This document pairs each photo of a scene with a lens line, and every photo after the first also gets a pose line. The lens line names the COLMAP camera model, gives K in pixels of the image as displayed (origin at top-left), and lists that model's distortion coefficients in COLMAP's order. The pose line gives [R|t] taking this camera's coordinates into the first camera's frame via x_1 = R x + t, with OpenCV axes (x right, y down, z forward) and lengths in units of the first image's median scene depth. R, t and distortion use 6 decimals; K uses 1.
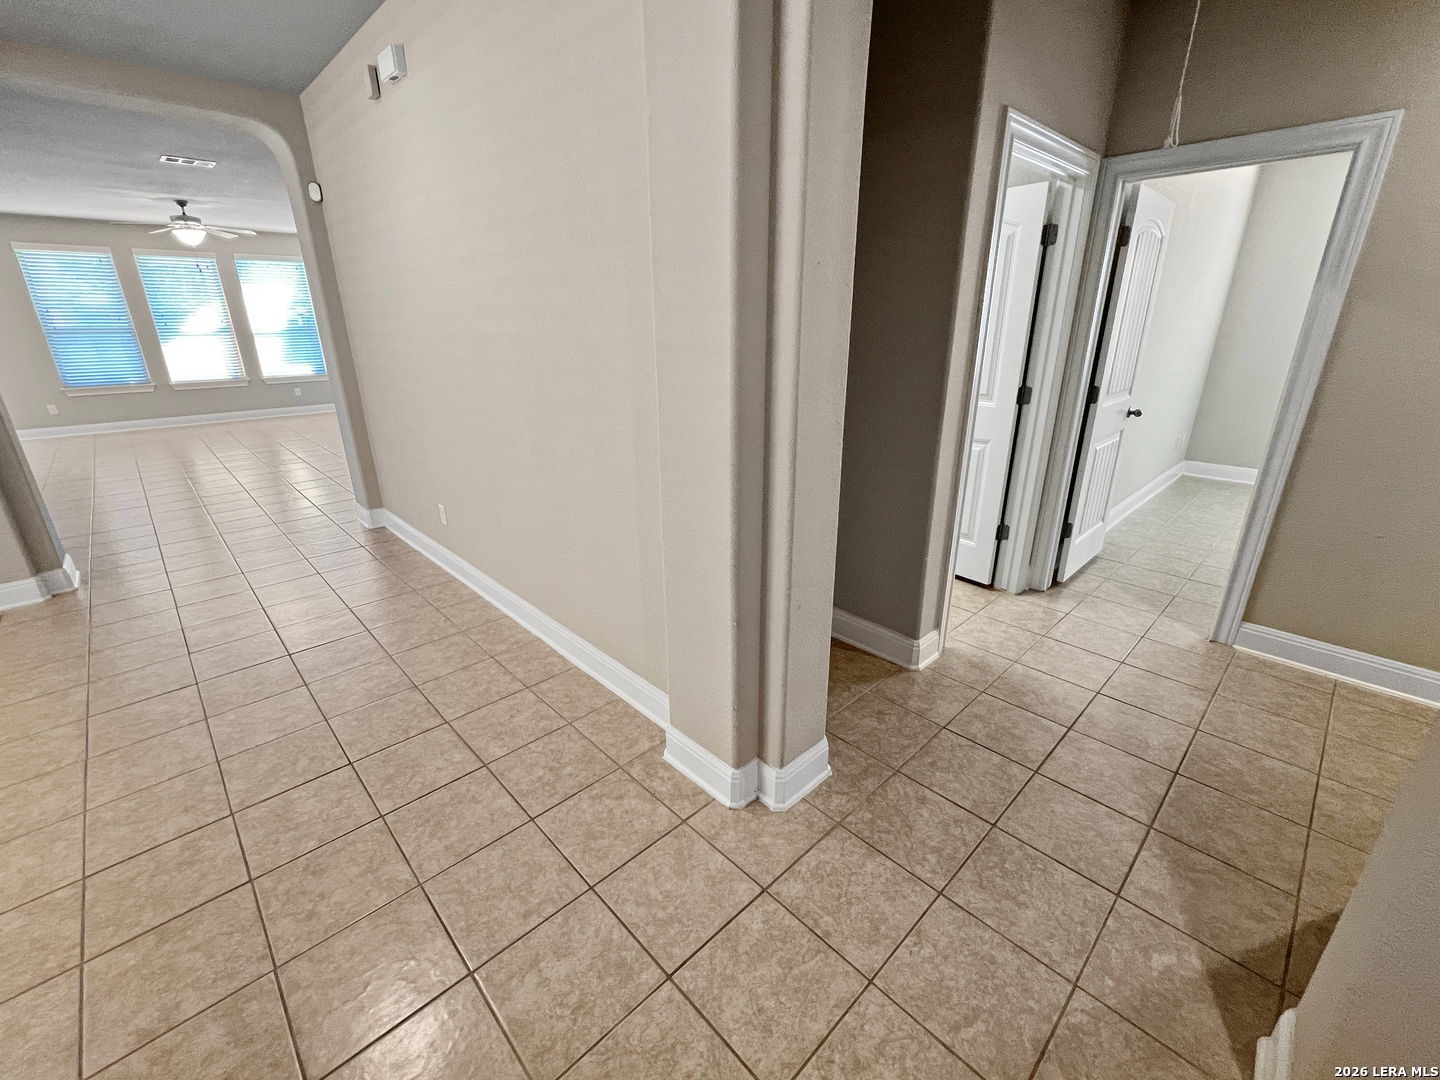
lens RADIAL K [[610.8, 0, 719.0], [0, 610.8, 539.2], [0, 0, 1]] dist [-0.001550, -0.000364]
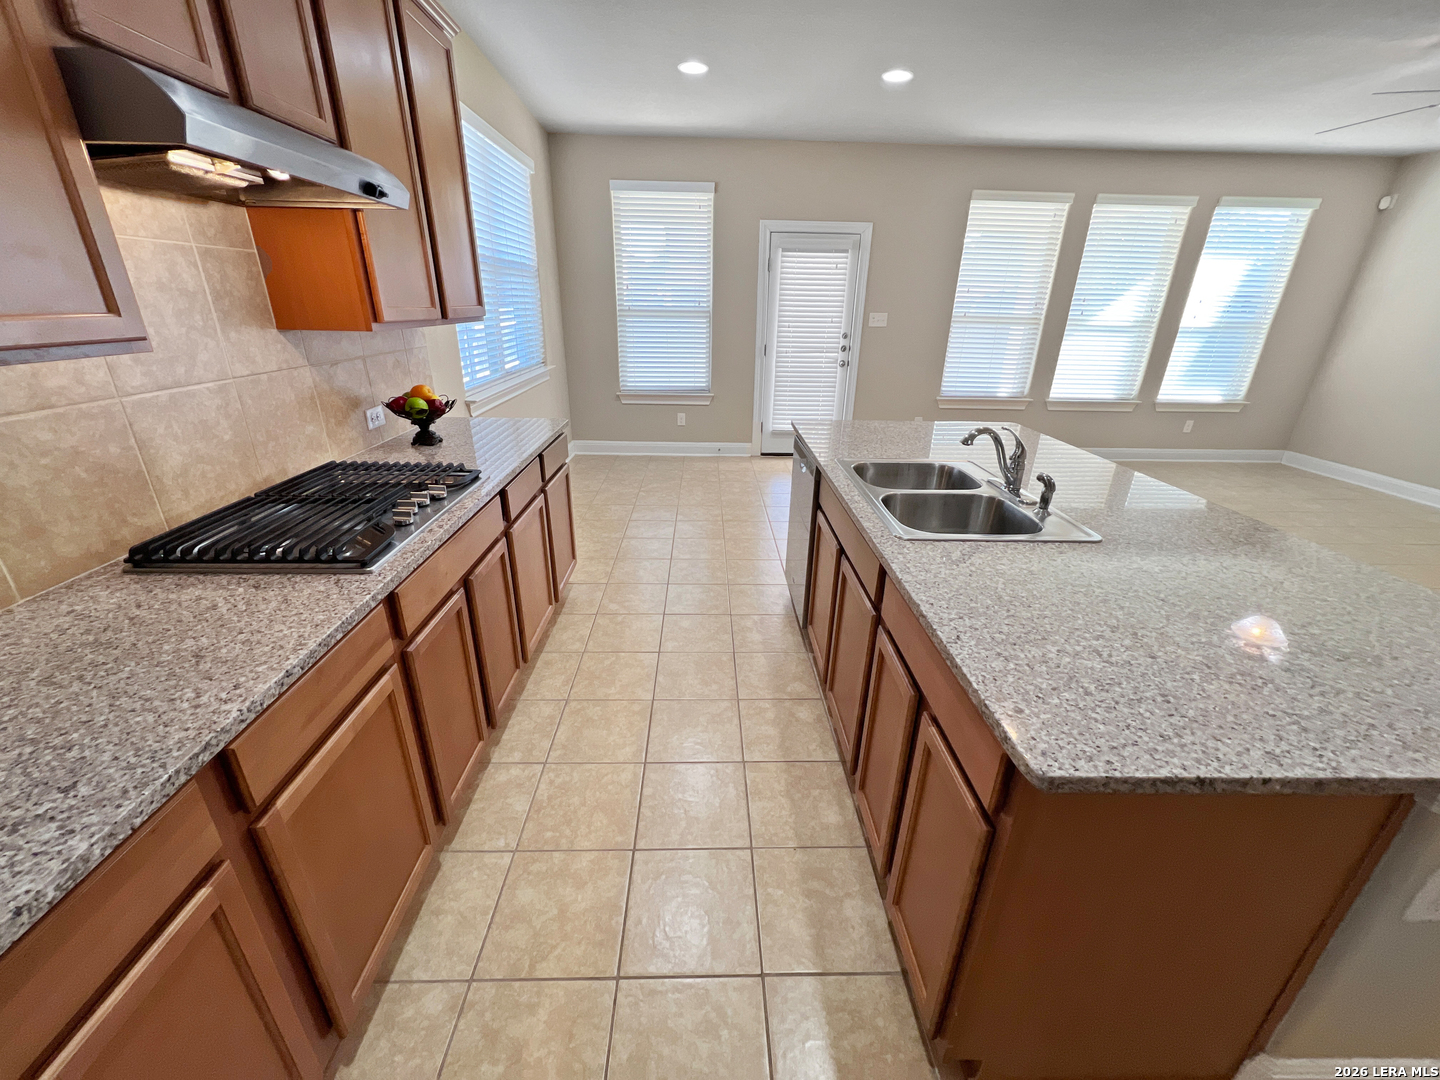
lens RADIAL K [[574.6, 0, 719.4], [0, 574.6, 540.4], [0, 0, 1]] dist [-0.001524, 0.000336]
pose [[0.739617, 0.276499, -0.613608, -0.701570], [-0.249823, 0.959365, 0.131175, -0.091562], [0.624944, 0.056275, 0.778639, 0.259325]]
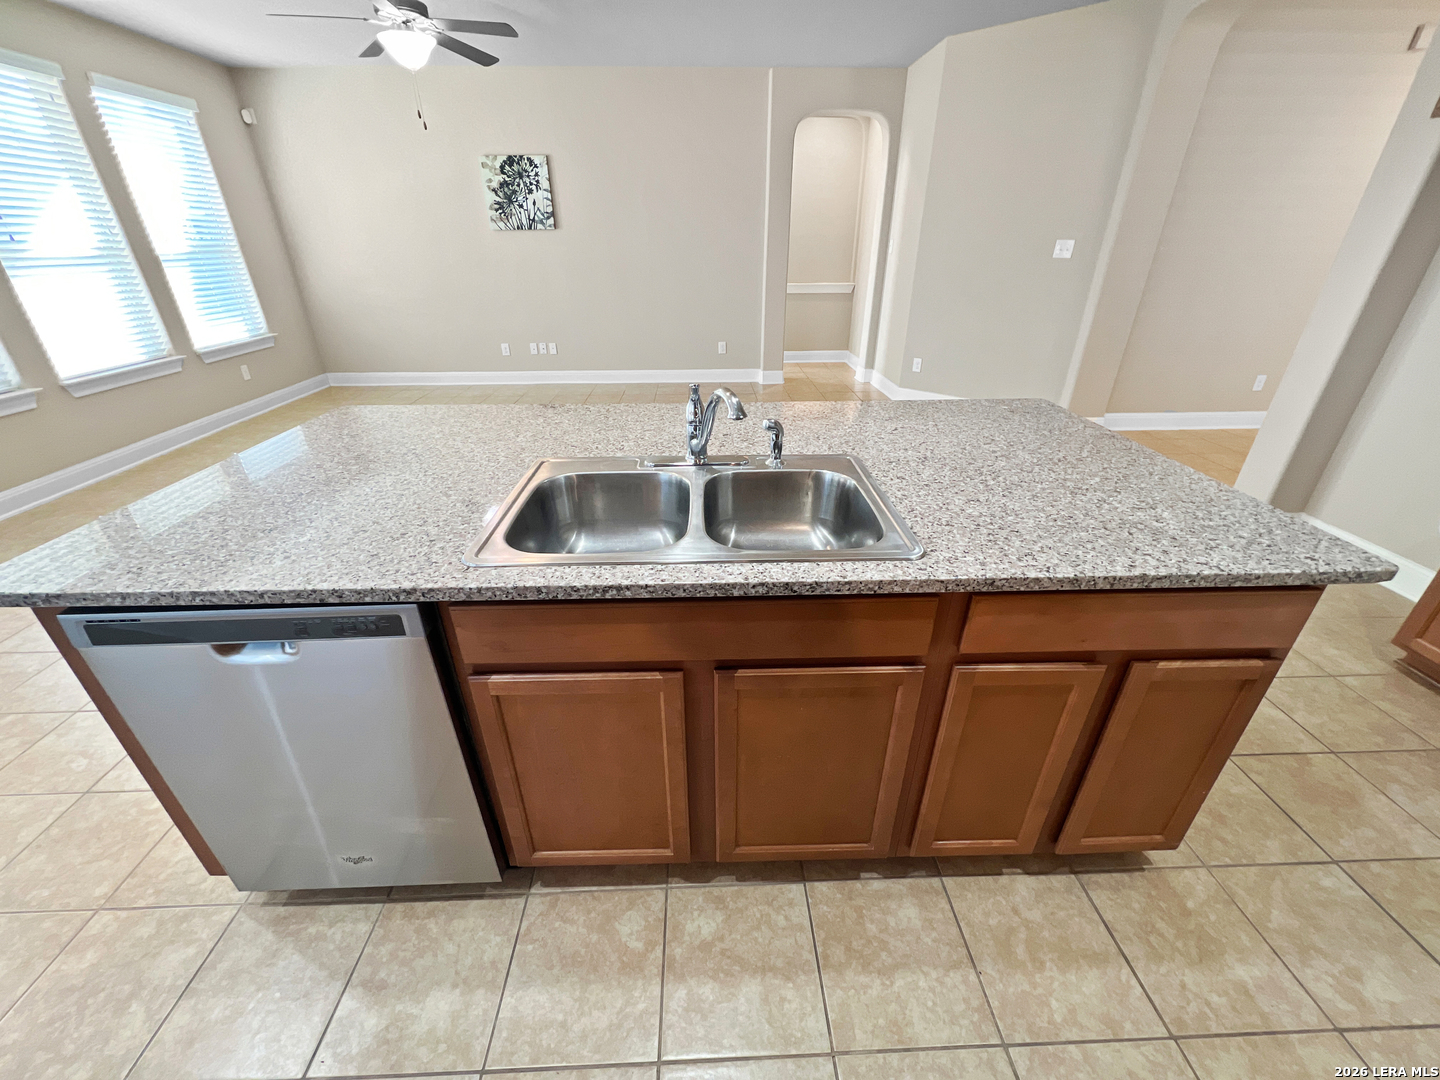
lens RADIAL K [[574.6, 0, 719.4], [0, 574.6, 540.4], [0, 0, 1]] dist [-0.001524, 0.000336]
pose [[0.664970, -0.343804, 0.663034, -0.861016], [0.252857, 0.938958, 0.233284, -0.122135], [-0.702765, 0.012526, 0.711312, 0.365095]]
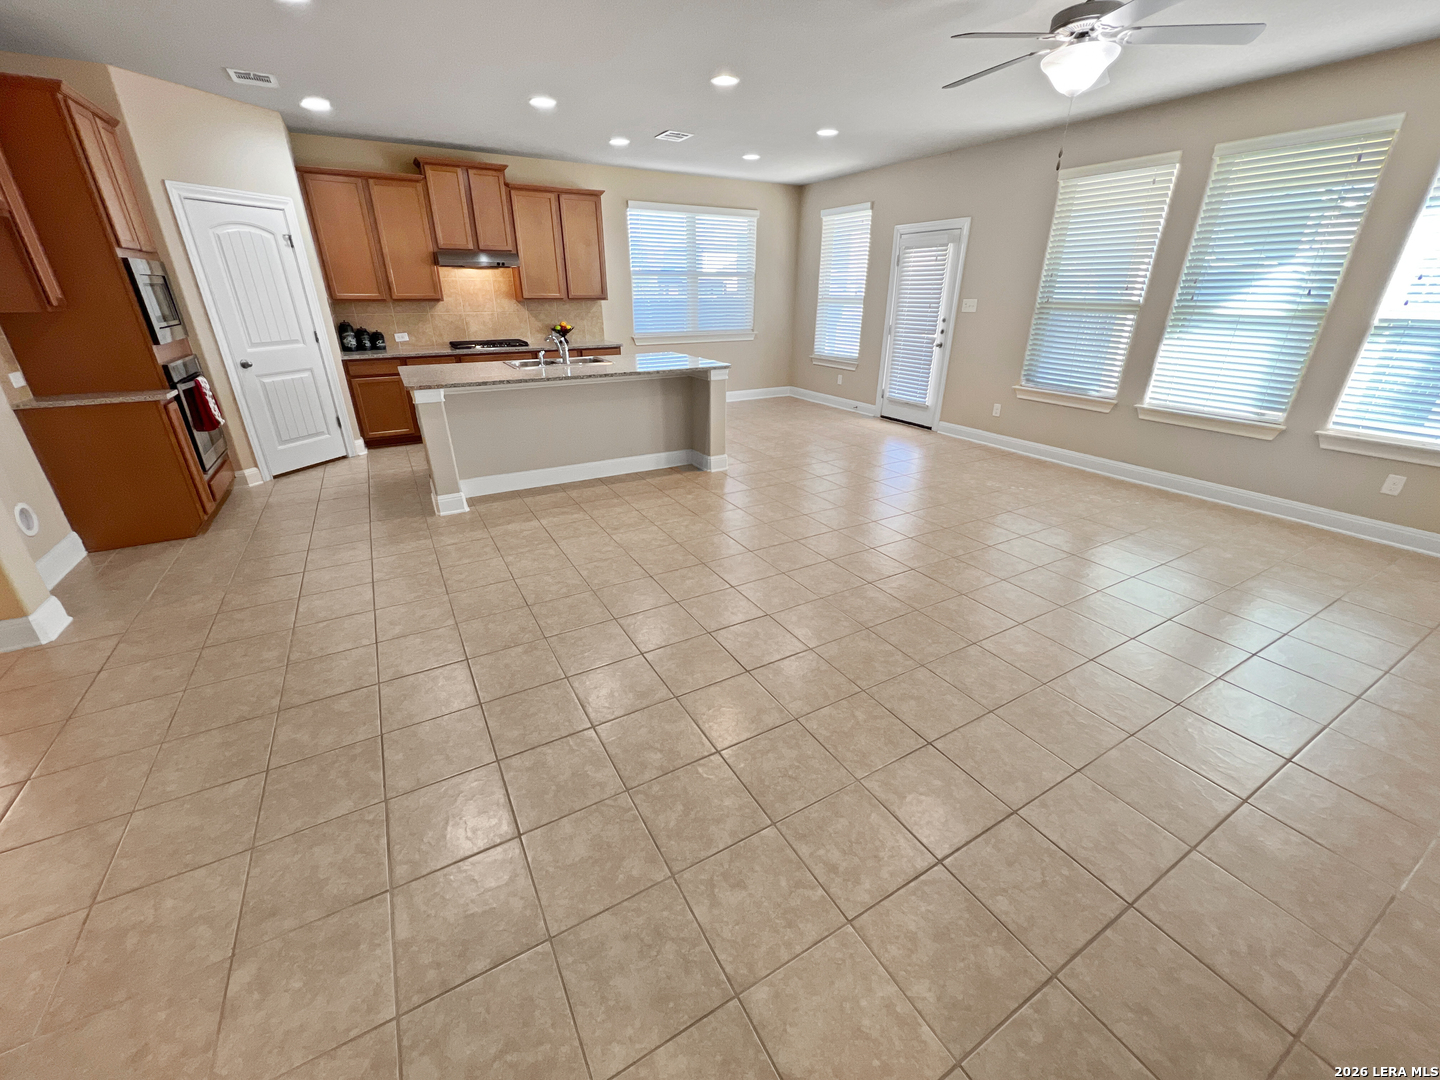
lens RADIAL K [[571.9, 0, 719.7], [0, 571.9, 540.1], [0, 0, 1]] dist [0.000441, 0.000206]
pose [[-0.238362, 0.395191, -0.887134, -0.275633], [-0.330768, 0.825816, 0.456749, -0.255617], [0.913113, 0.402307, -0.066127, 0.700486]]
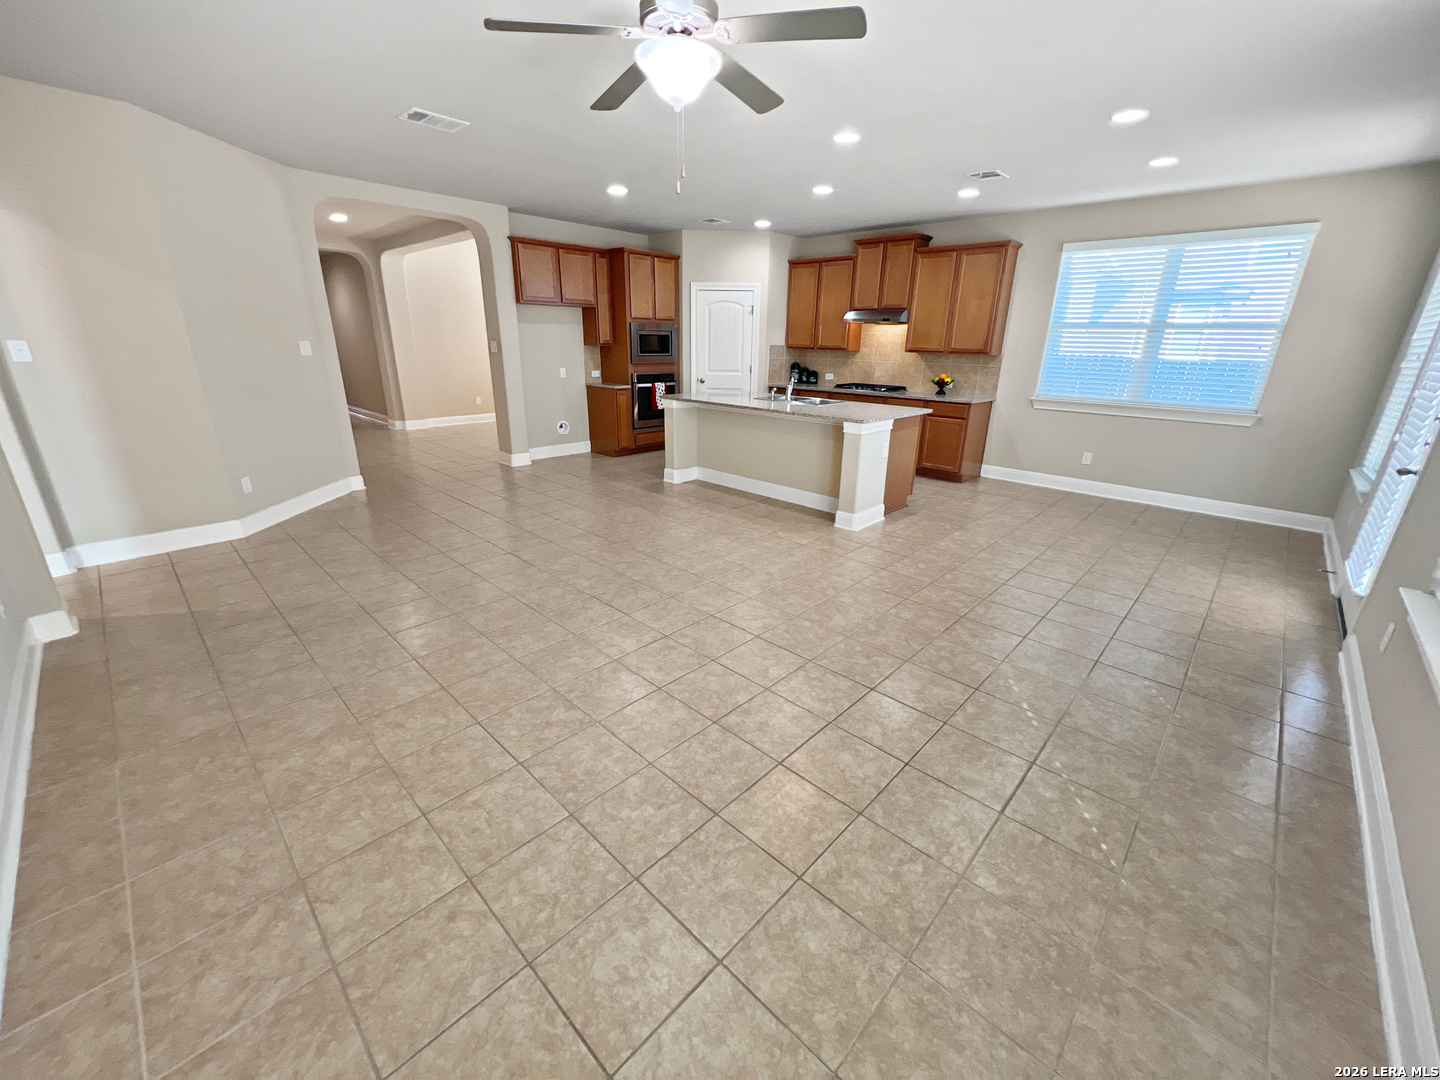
lens RADIAL K [[574.4, 0, 721.1], [0, 574.4, 542.4], [0, 0, 1]] dist [-0.002860, -0.000188]
pose [[-0.998802, 0.004721, -0.048698, -0.653911], [-0.027277, 0.772549, 0.634369, -0.373731], [0.040616, 0.634937, -0.771495, 1.037595]]
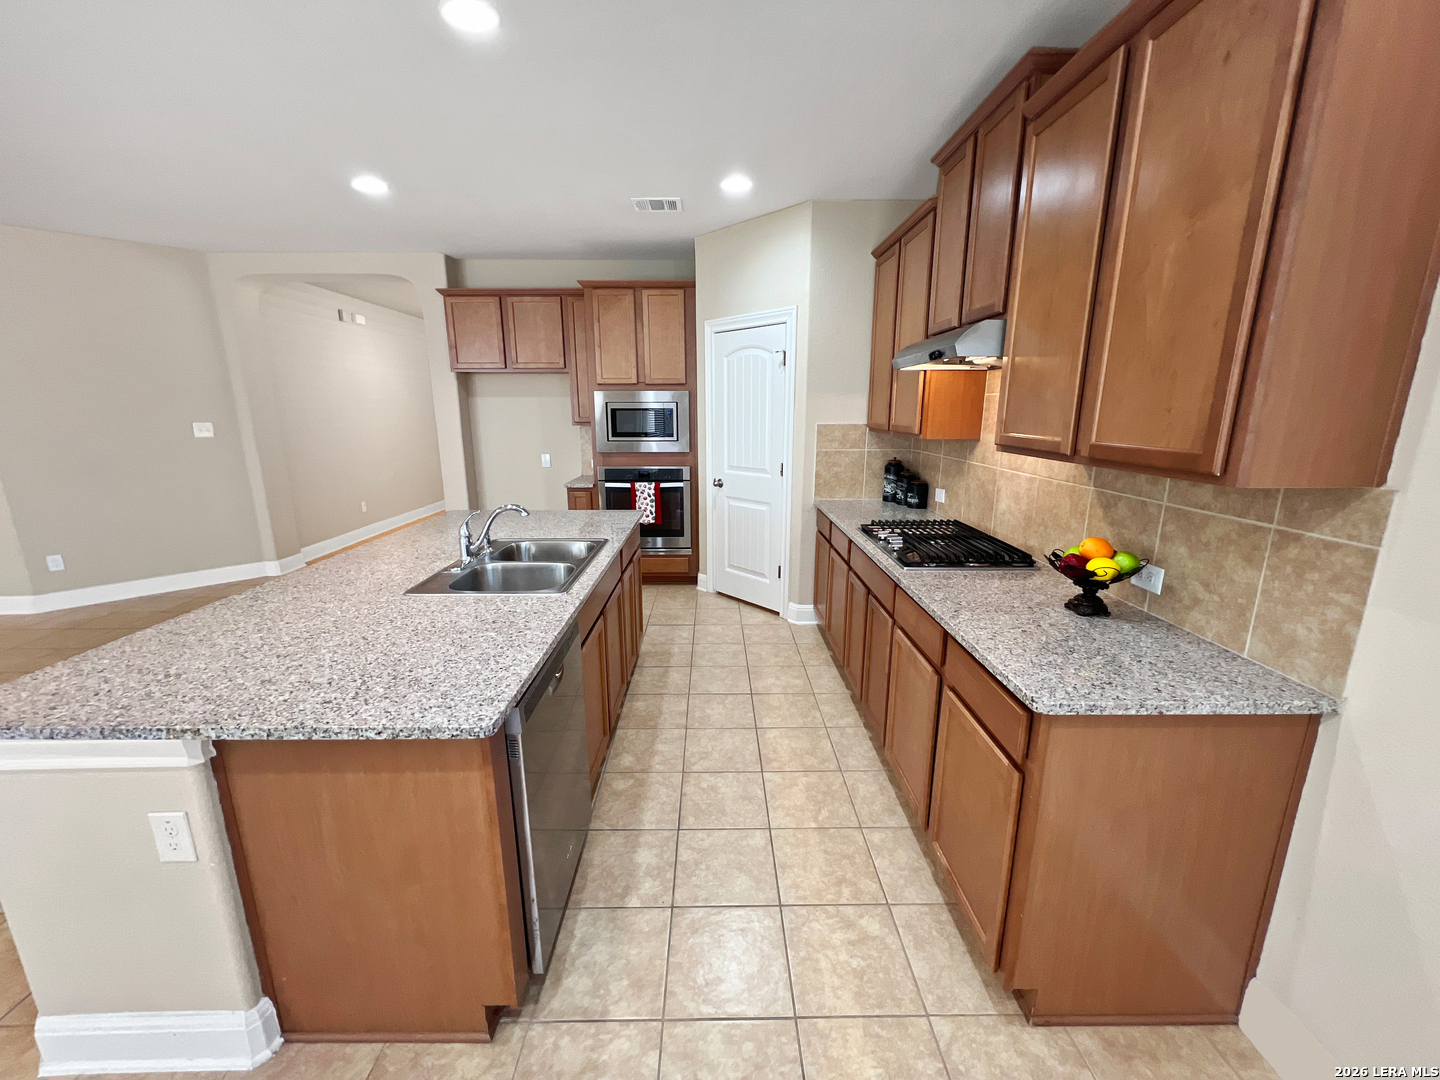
lens RADIAL K [[574.4, 0, 721.1], [0, 574.4, 542.4], [0, 0, 1]] dist [-0.002860, -0.000188]
pose [[-0.732750, -0.150153, 0.663726, -0.999587], [0.235580, 0.859070, 0.454423, -0.201927], [-0.638420, 0.489339, -0.594111, 0.553716]]
